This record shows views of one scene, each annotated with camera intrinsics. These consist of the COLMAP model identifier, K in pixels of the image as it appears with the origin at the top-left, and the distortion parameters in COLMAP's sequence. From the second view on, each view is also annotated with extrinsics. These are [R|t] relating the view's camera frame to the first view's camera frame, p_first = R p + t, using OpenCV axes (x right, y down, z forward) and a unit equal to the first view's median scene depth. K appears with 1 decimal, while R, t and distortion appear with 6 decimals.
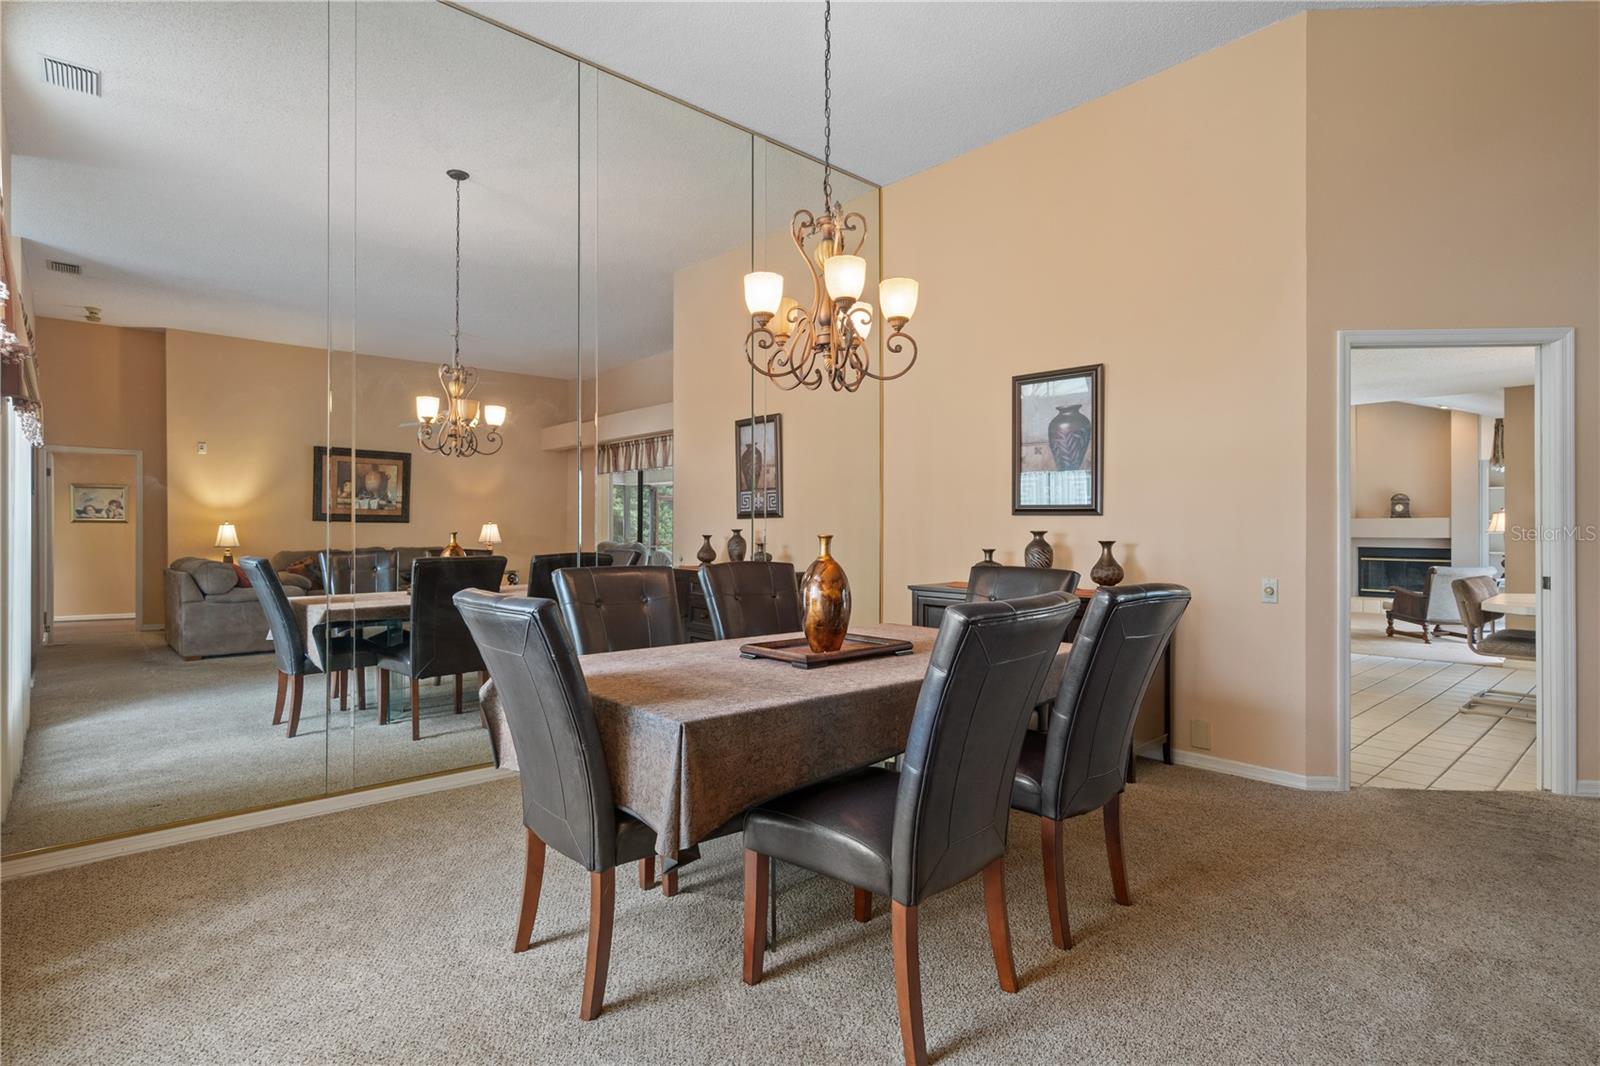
lens RADIAL K [[820.1, 0, 792.2], [0, 820.1, 527.3], [0, 0, 1]] dist [-0.000263, 0.001286]
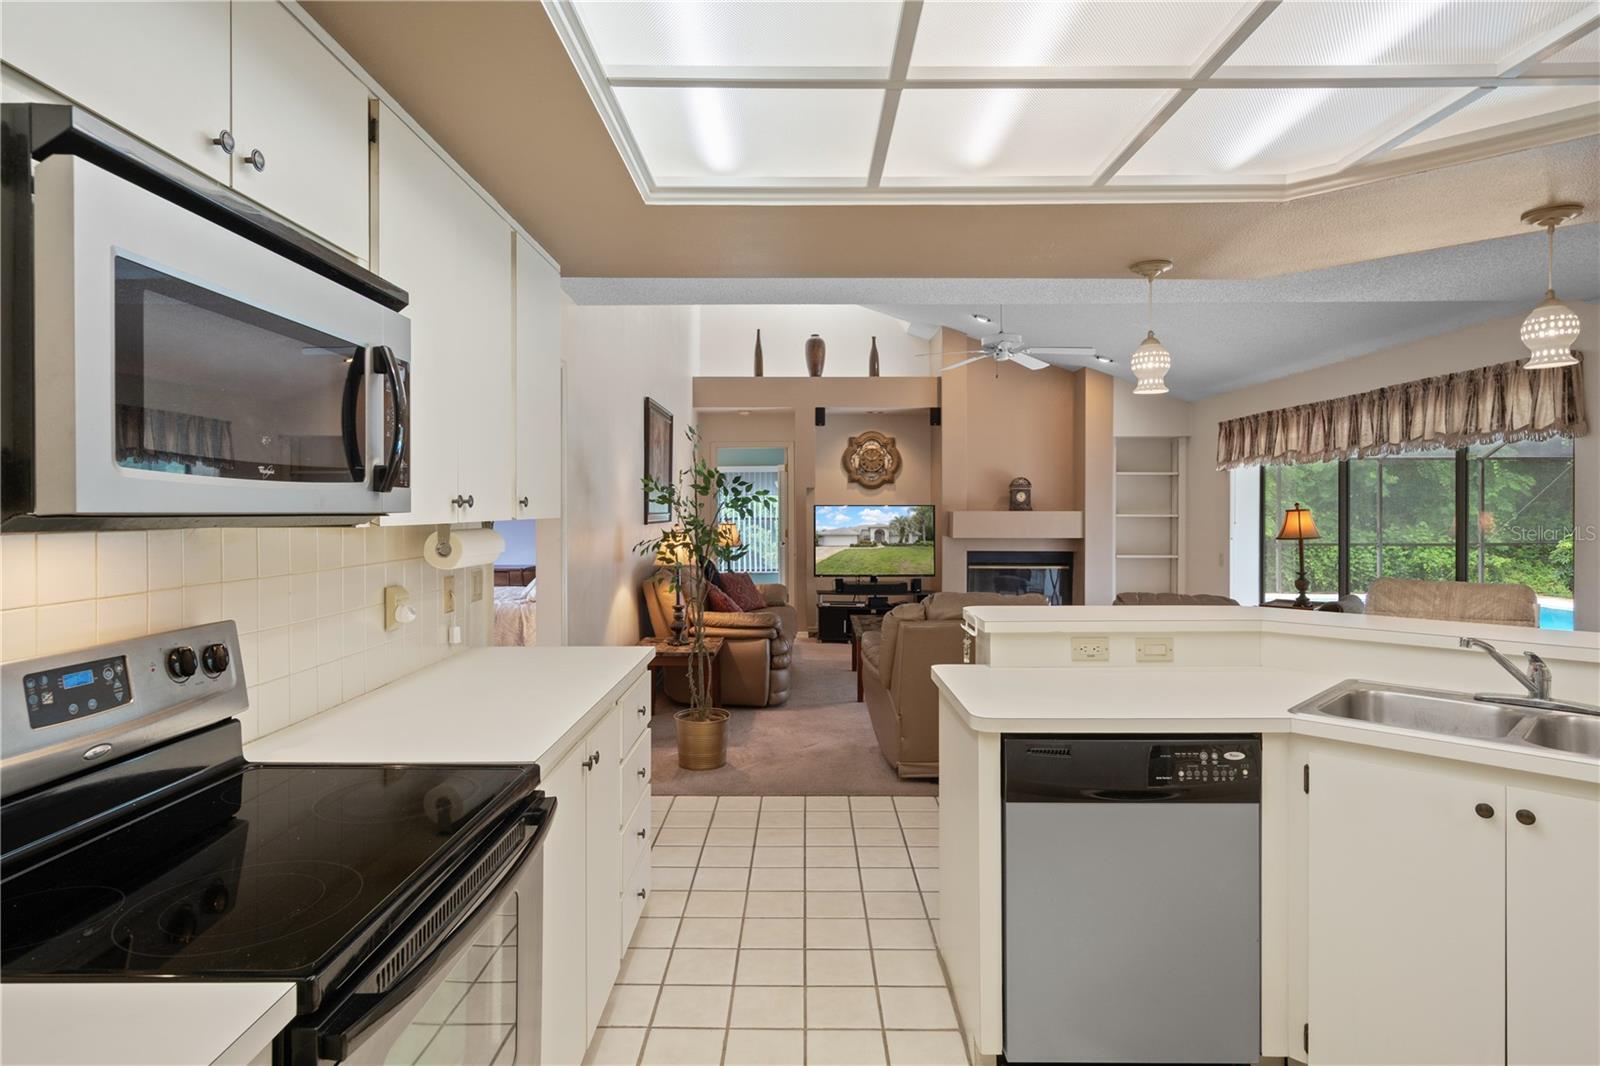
lens RADIAL K [[901.1, 0, 795.6], [0, 901.1, 513.1], [0, 0, 1]] dist [-0.000483, 0.000074]
pose [[0.667616, -0.005052, 0.744488, 0.031969], [-0.001908, 0.999962, 0.008497, -0.041696], [-0.744503, -0.007093, 0.667581, 1.638378]]
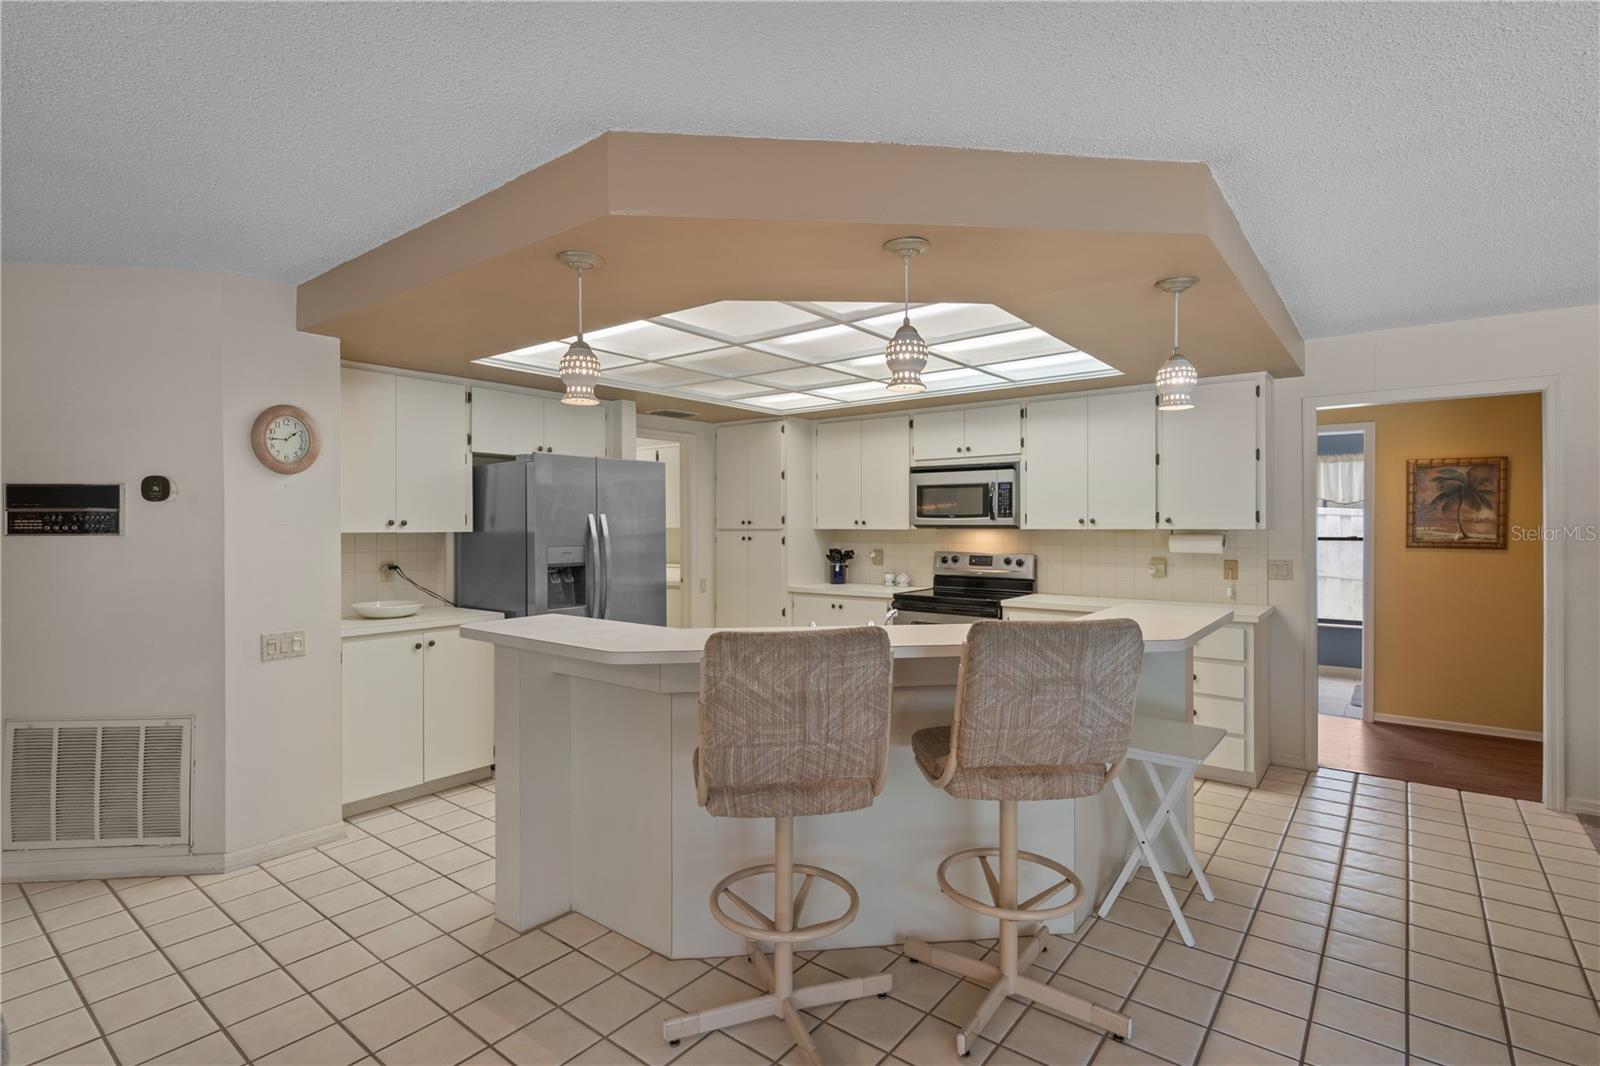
lens RADIAL K [[761.3, 0, 800.0], [0, 761.3, 533.0], [0, 0, 1]] dist [0.002208, 0.000369]
pose [[0.174318, 0.009187, -0.984647, 1.323716], [0.004271, 0.999940, 0.010086, -0.039085], [0.984680, -0.005964, 0.174268, 1.503733]]
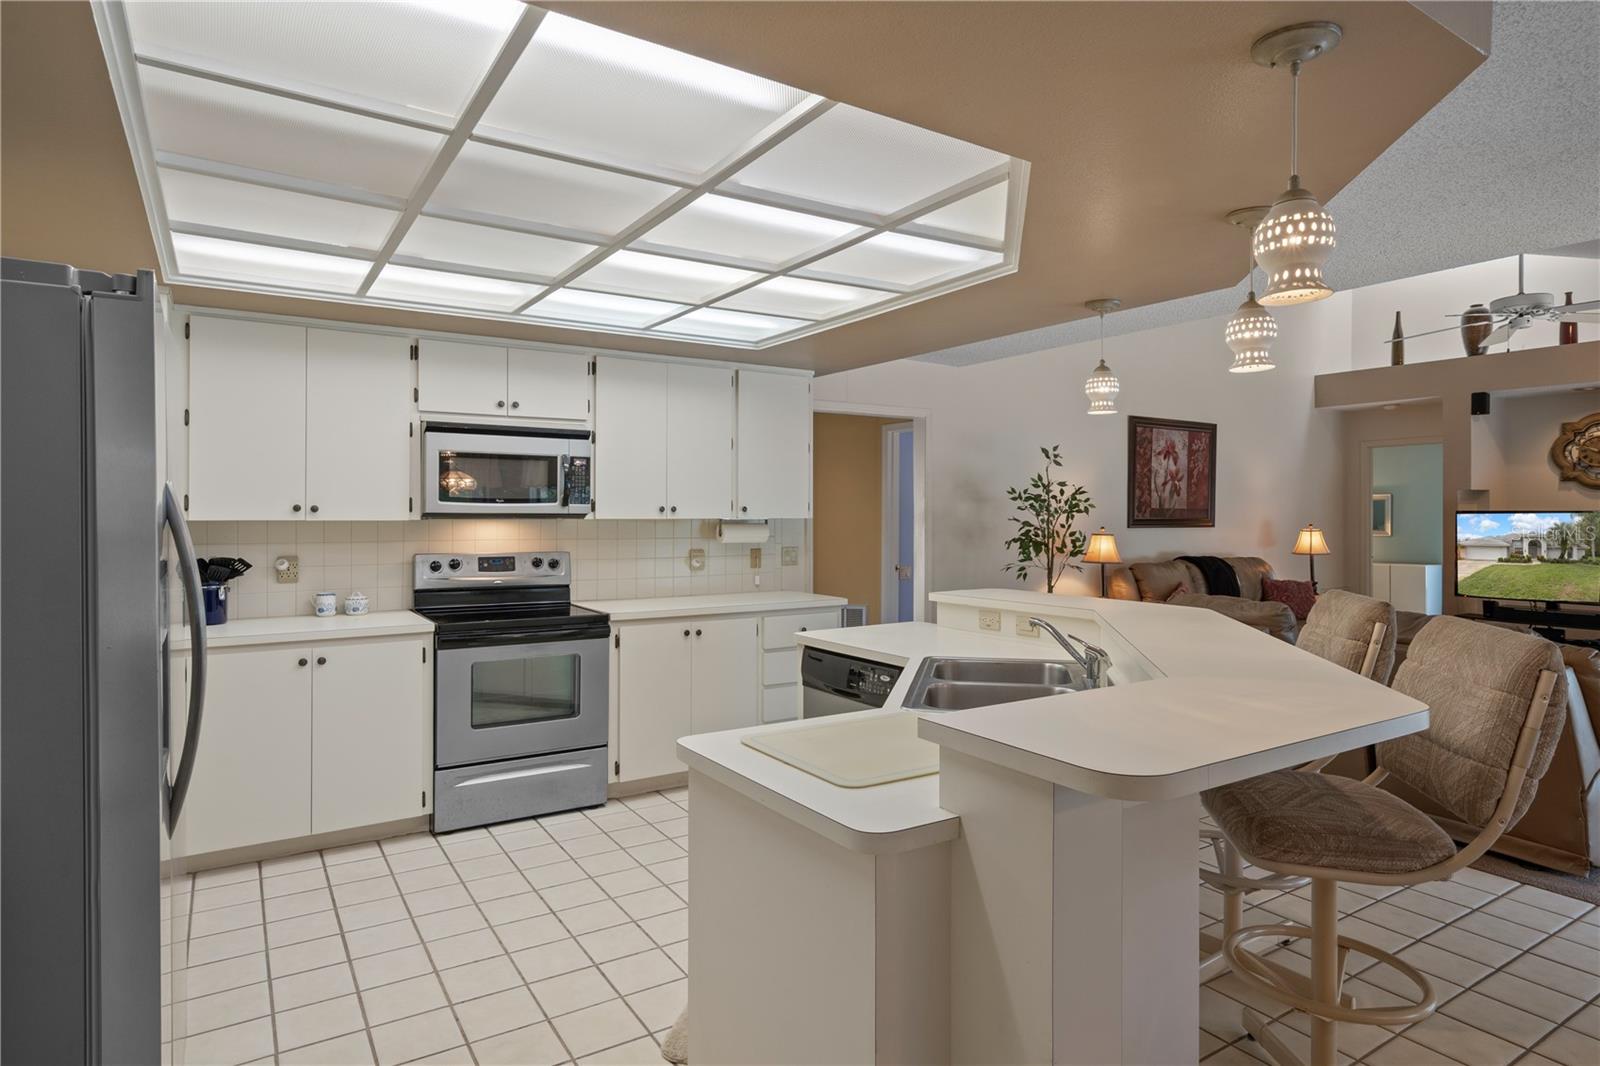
lens RADIAL K [[887.2, 0, 762.9], [0, 887.2, 516.4], [0, 0, 1]] dist [0.004475, 0.001271]
pose [[0.983487, 0.001923, -0.180970, 0.606642], [-0.000668, 0.999975, 0.006996, -0.042316], [0.180979, -0.006759, 0.983464, 1.042582]]
